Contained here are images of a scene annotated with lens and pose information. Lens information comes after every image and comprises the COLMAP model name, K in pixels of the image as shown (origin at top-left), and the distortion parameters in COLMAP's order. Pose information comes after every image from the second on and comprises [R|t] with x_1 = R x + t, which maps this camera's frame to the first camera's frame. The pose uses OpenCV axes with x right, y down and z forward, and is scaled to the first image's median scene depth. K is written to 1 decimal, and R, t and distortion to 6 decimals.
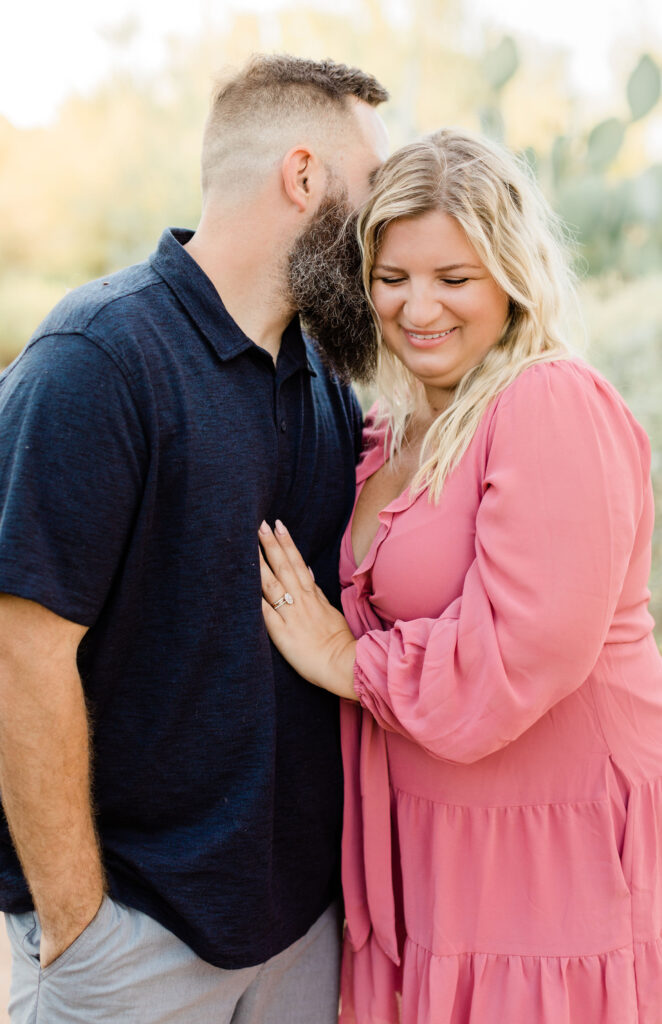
lens RADIAL K [[1332.9, 0, 331.5], [0, 1332.9, 440.4], [0, 0, 1]] dist [-0.017060, 0.002403]
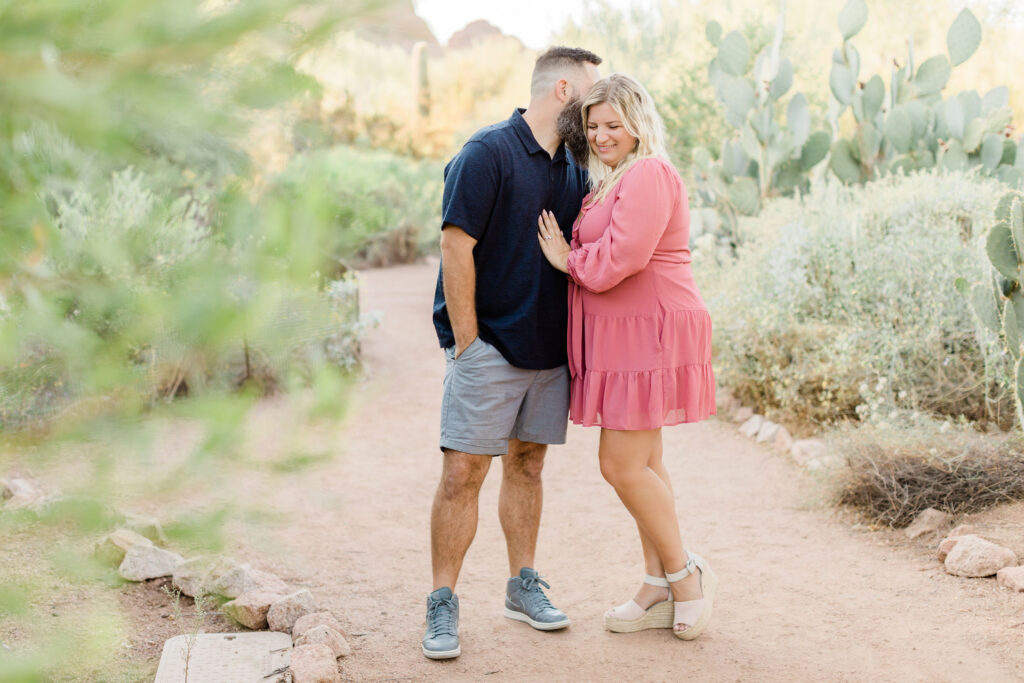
lens RADIAL K [[1417.7, 0, 514.9], [0, 1417.7, 337.6], [0, 0, 1]] dist [0.005809, -0.027219]
pose [[0.964205, 0.051909, -0.260026, 0.685366], [-0.061443, 0.997699, -0.028666, 0.415027], [0.257939, 0.043617, 0.965176, -1.888418]]
